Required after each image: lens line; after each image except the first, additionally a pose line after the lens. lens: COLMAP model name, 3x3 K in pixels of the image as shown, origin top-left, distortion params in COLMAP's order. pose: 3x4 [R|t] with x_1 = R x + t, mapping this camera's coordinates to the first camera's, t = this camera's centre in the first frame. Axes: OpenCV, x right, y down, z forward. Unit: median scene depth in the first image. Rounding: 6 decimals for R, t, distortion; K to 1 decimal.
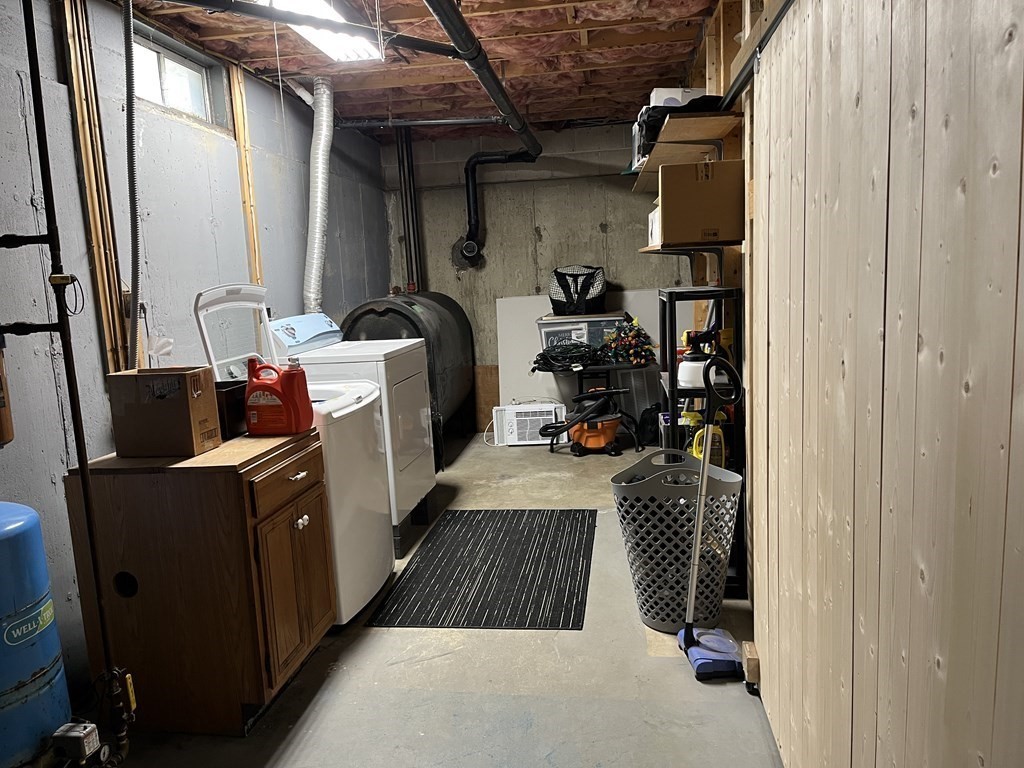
lens RADIAL K [[776.9, 0, 512.6], [0, 776.9, 385.3], [0, 0, 1]] dist [0.022494, -0.029408]
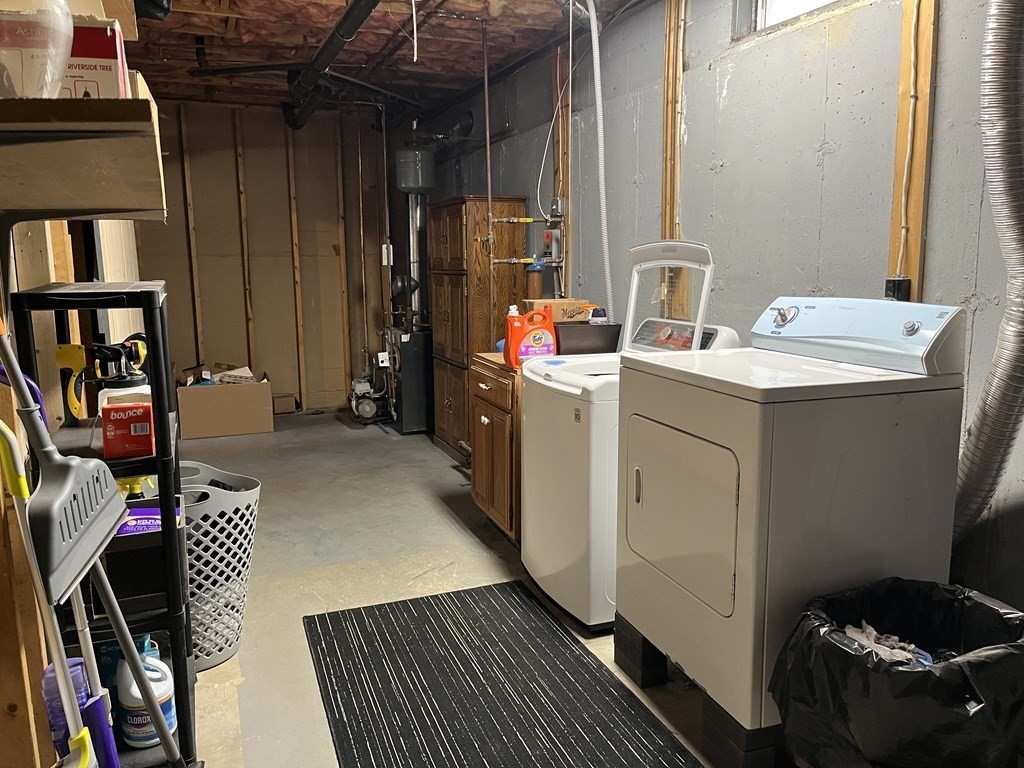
lens RADIAL K [[776.9, 0, 512.4], [0, 776.9, 381.1], [0, 0, 1]] dist [0.022494, -0.029408]
pose [[-0.871411, 0.131912, -0.472485, 0.245741], [-0.022221, 0.951564, 0.306648, -0.234906], [0.490051, 0.277715, -0.826272, 1.614992]]
